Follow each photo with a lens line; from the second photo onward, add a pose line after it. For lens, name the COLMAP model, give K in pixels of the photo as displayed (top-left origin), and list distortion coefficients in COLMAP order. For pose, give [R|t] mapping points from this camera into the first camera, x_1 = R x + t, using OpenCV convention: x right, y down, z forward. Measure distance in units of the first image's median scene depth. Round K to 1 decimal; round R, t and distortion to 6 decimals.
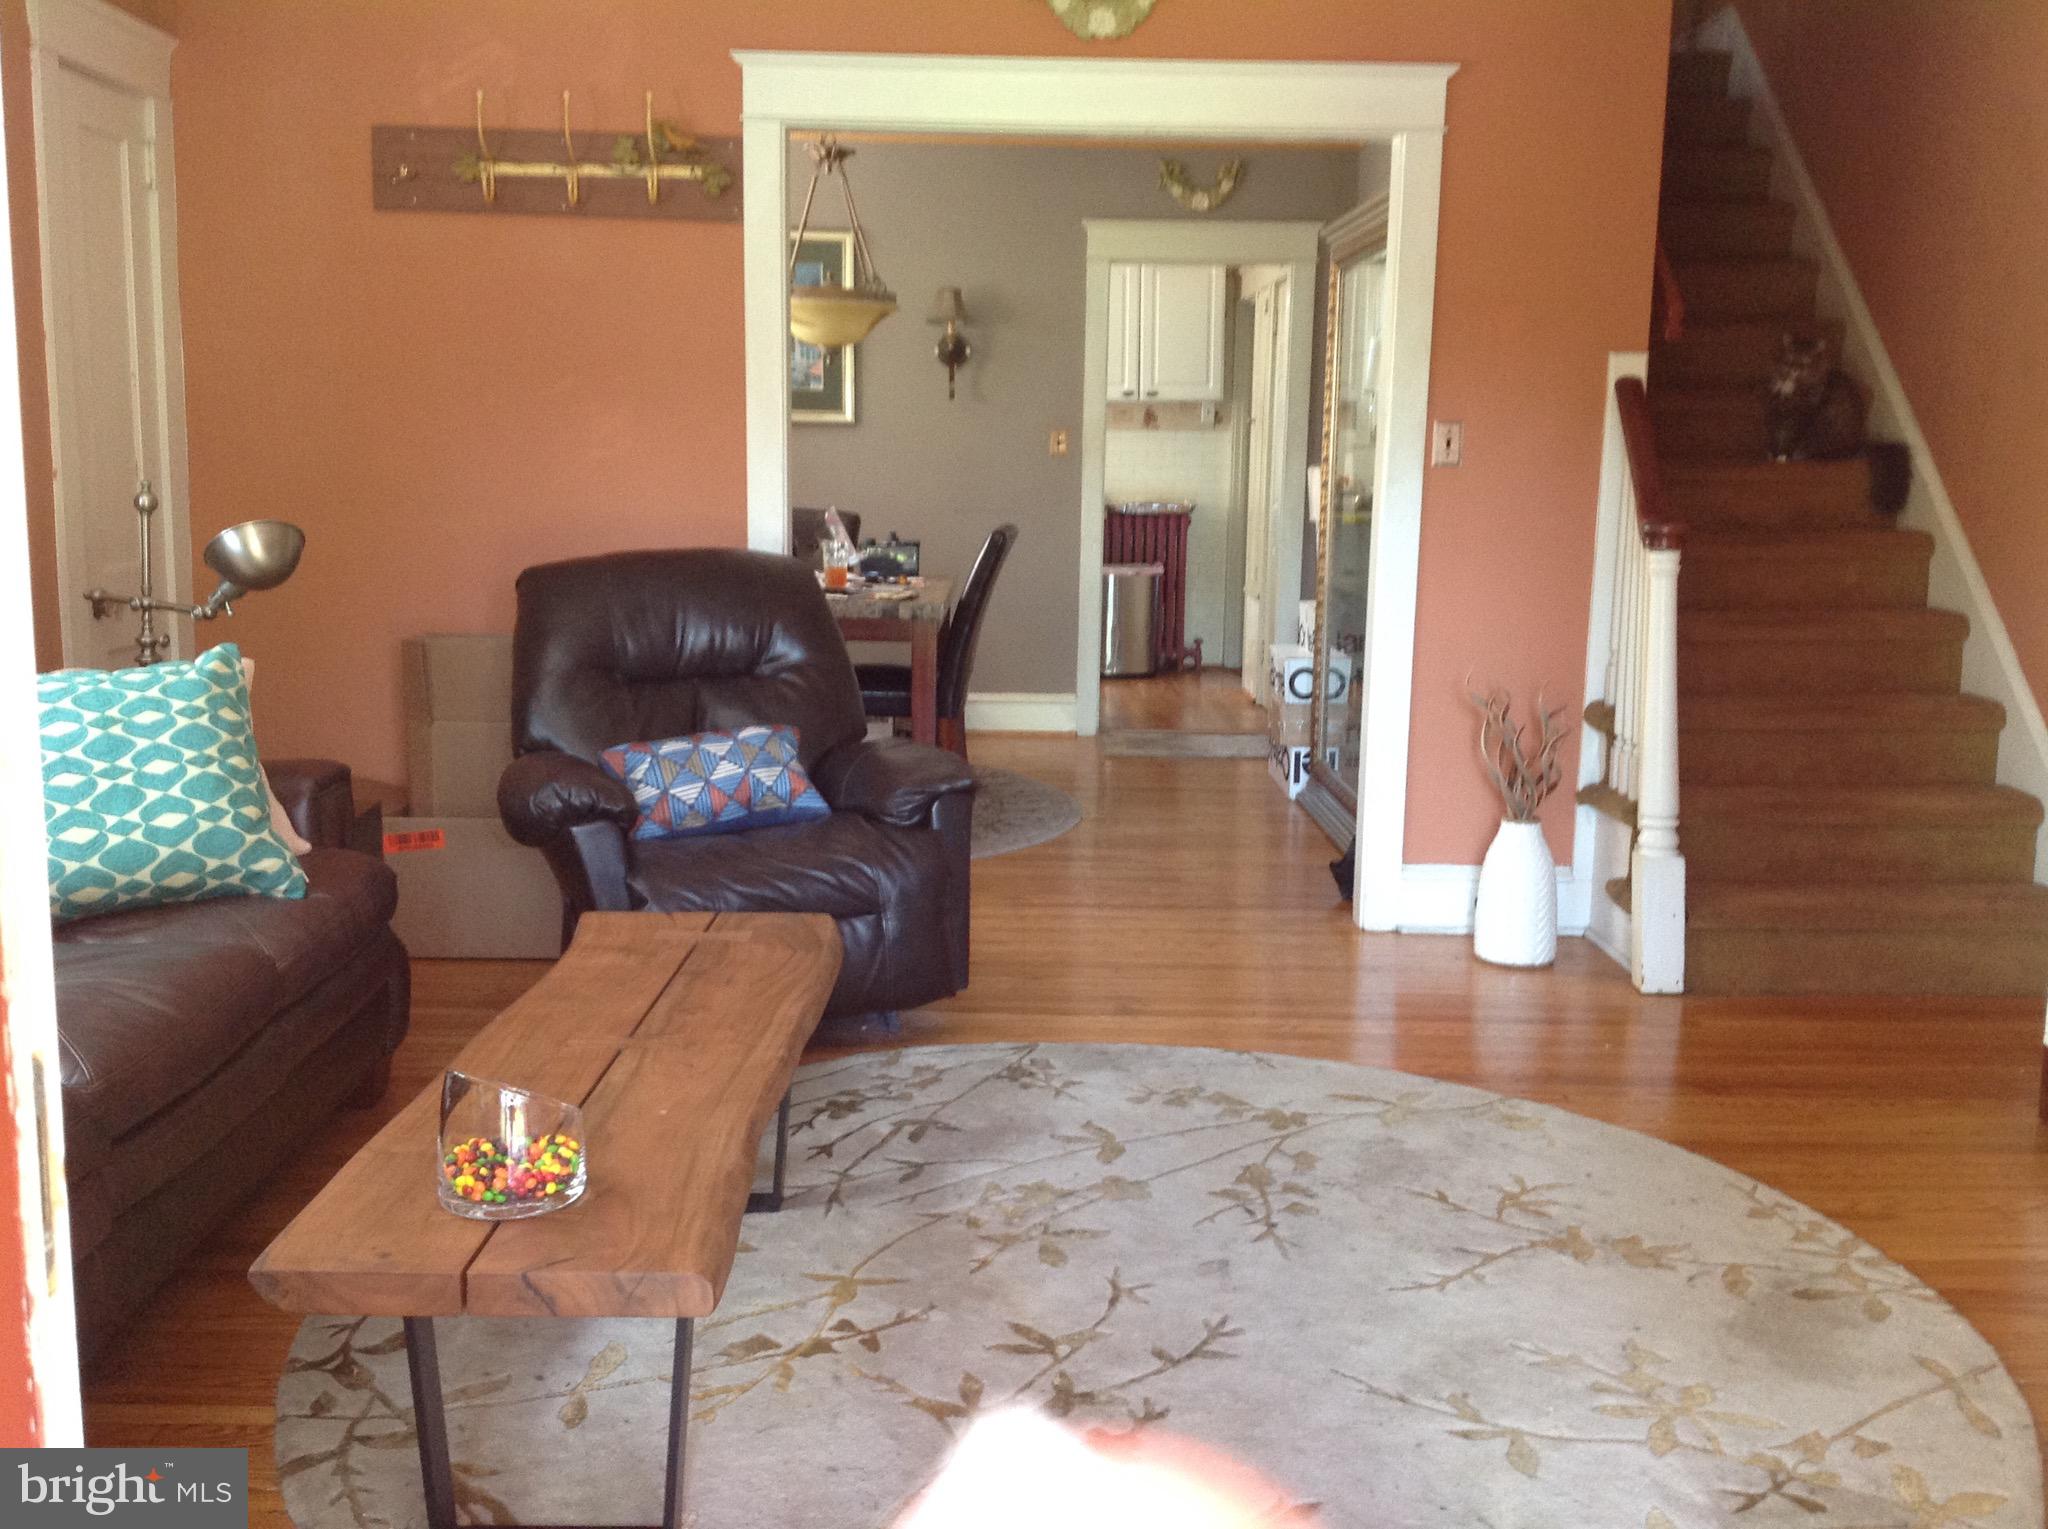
lens RADIAL K [[1910.5, 0, 1024.0], [0, 1910.5, 764.5], [0, 0, 1]] dist [0.206101, -0.440791]
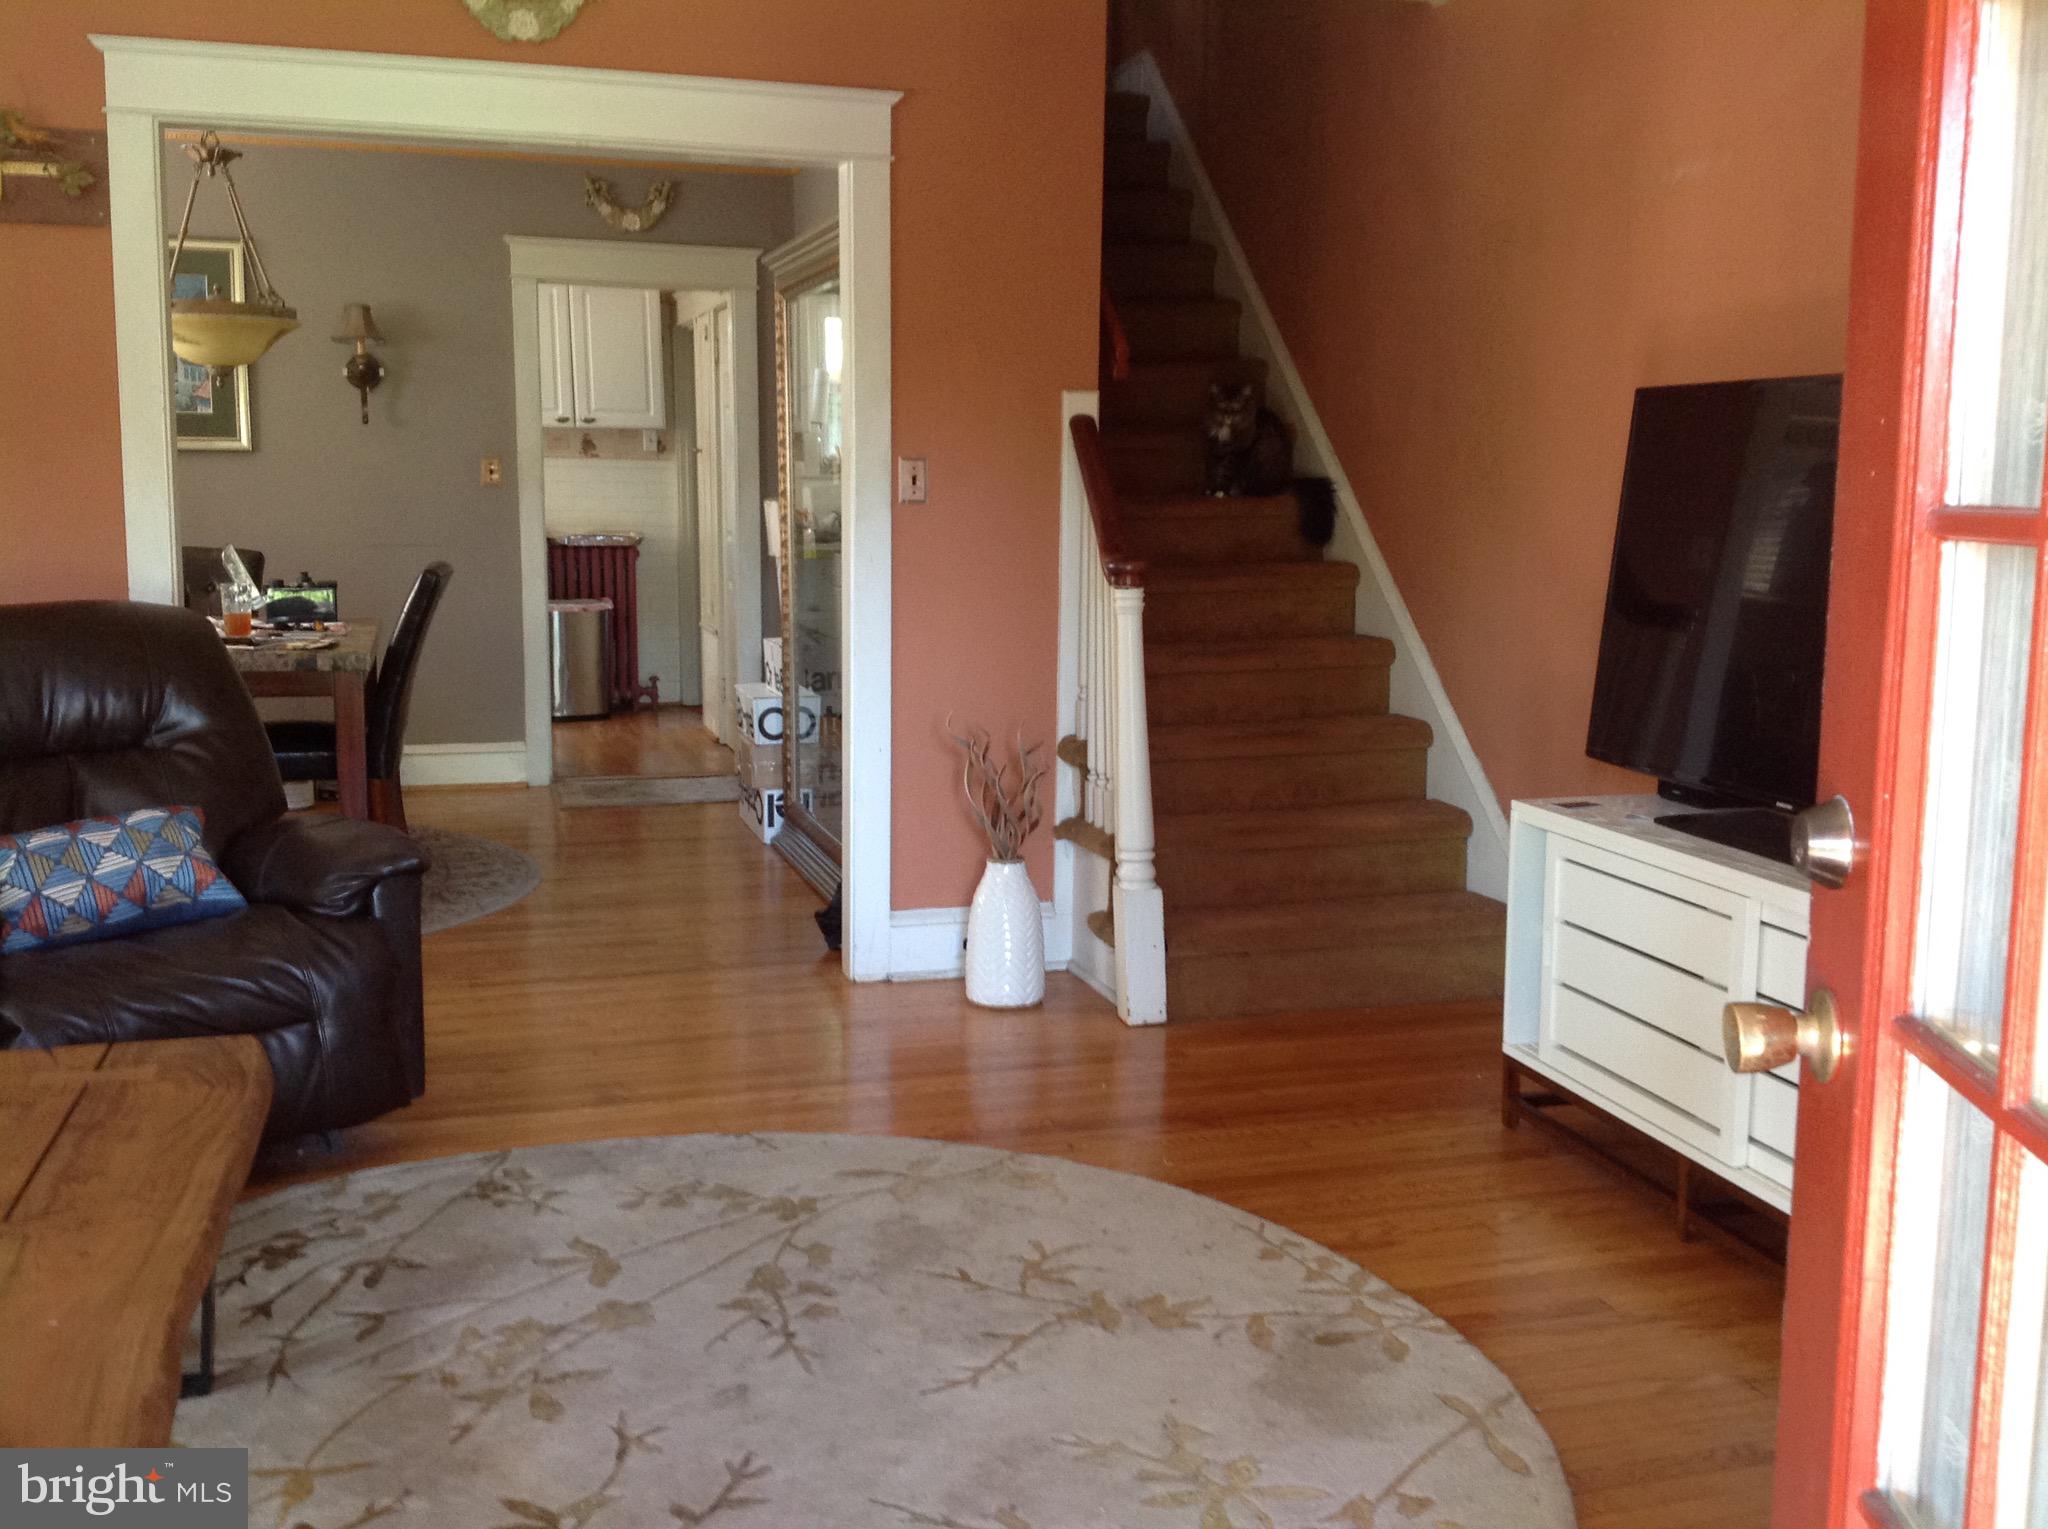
lens RADIAL K [[1939.4, 0, 1024.0], [0, 1939.4, 764.5], [0, 0, 1]] dist [0.179746, -0.427279]
pose [[0.960016, -0.044798, 0.276339, -0.008609], [0.049005, 0.998764, -0.008333, -0.014708], [-0.275624, 0.021542, 0.961024, 0.052604]]
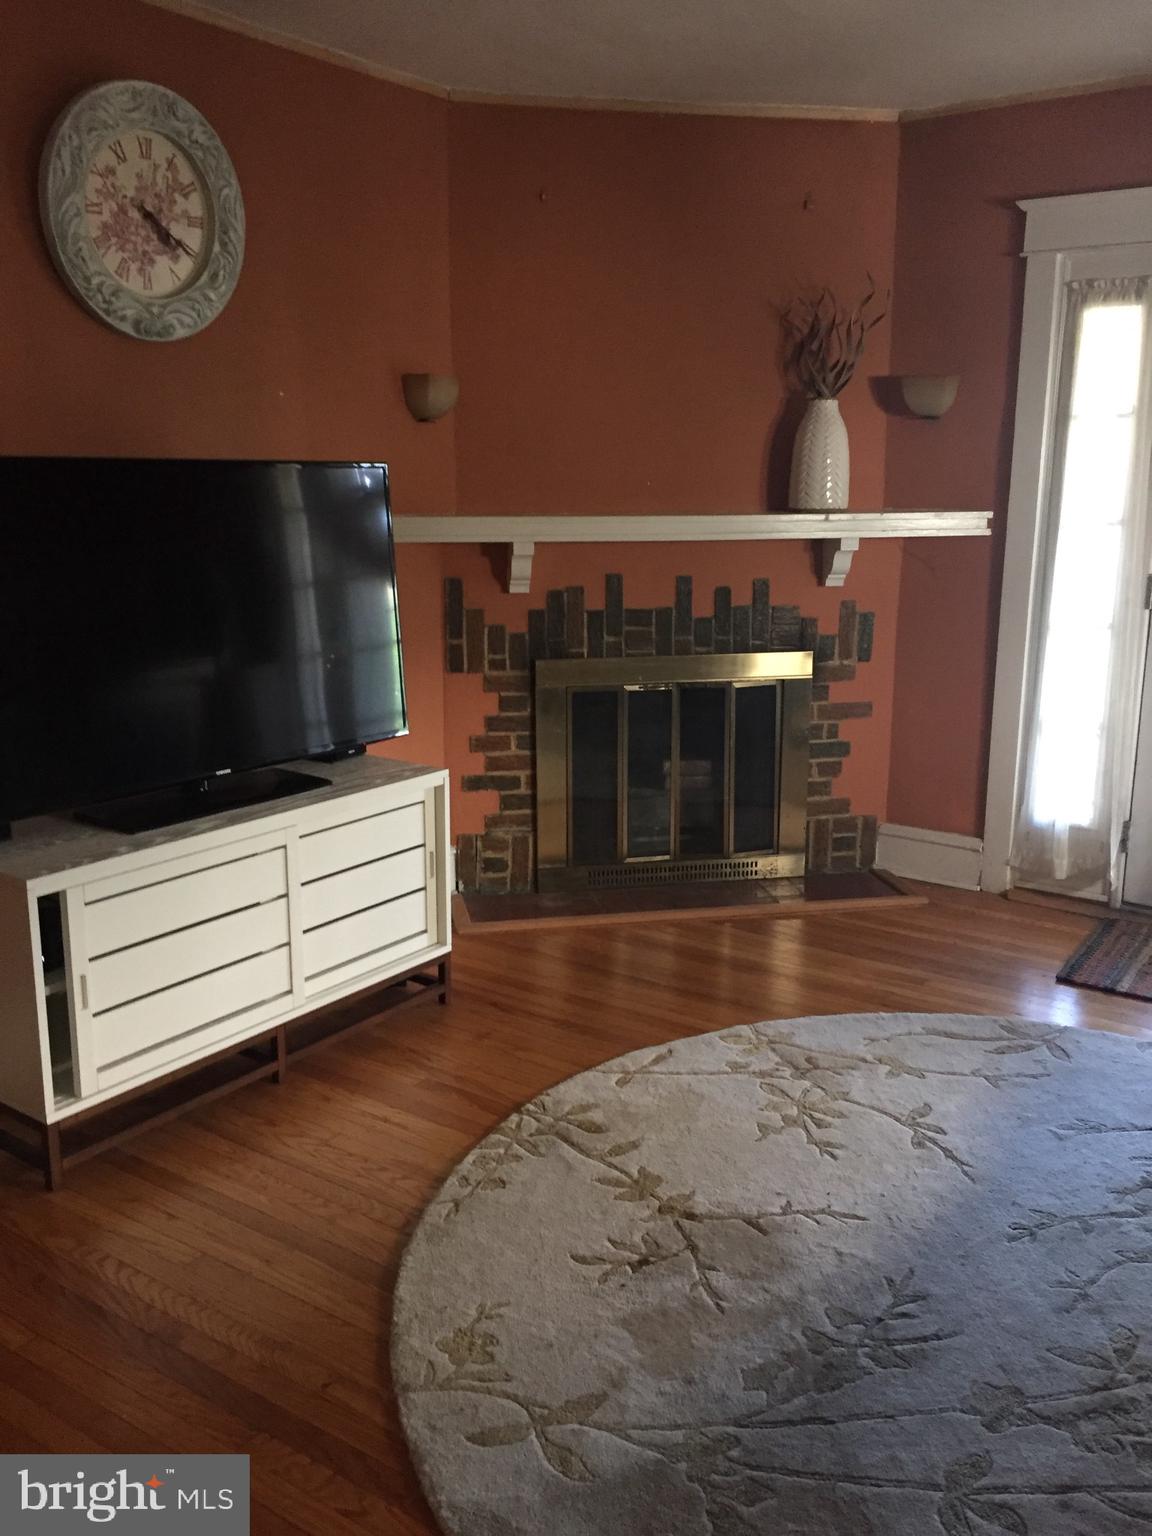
lens RADIAL K [[1318.0, 0, 576.0], [0, 1318.0, 768.0], [0, 0, 1]] dist [0.041591, 0.000796]
pose [[-0.819900, -0.142248, 0.554553, -0.069214], [0.077620, 0.932077, 0.353847, -0.226824], [-0.567220, 0.333164, -0.753169, 1.111371]]
